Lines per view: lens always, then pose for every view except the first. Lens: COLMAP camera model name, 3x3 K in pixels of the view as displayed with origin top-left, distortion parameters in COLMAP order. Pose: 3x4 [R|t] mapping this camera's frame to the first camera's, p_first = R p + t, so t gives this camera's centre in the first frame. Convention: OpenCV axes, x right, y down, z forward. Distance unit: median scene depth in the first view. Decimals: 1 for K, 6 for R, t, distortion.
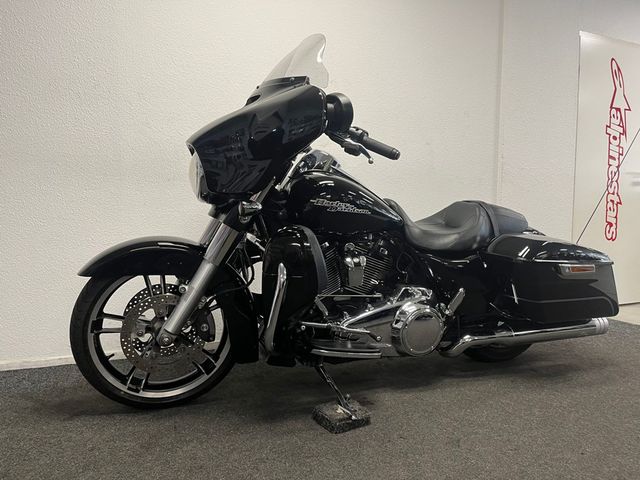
lens RADIAL K [[483.5, 0, 317.3], [0, 483.5, 242.6], [0, 0, 1]] dist [0.070243, -0.080215]
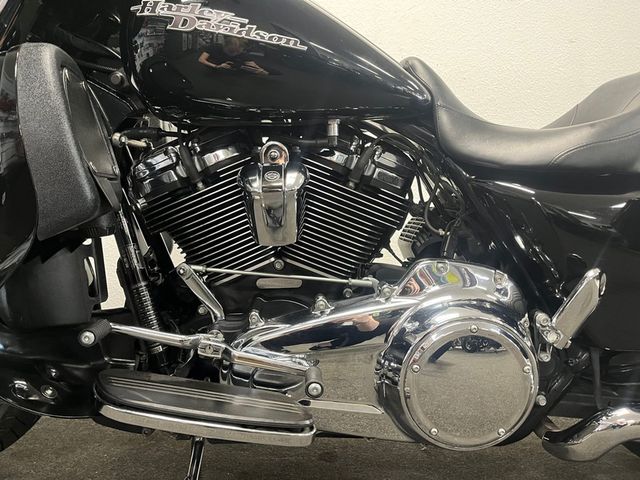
lens RADIAL K [[483.5, 0, 317.5], [0, 483.5, 239.1], [0, 0, 1]] dist [0.070243, -0.080215]
pose [[0.950810, 0.024544, -0.308799, 0.196102], [-0.046642, 0.996835, -0.064382, 0.094021], [0.306242, 0.075618, 0.948946, 0.551435]]
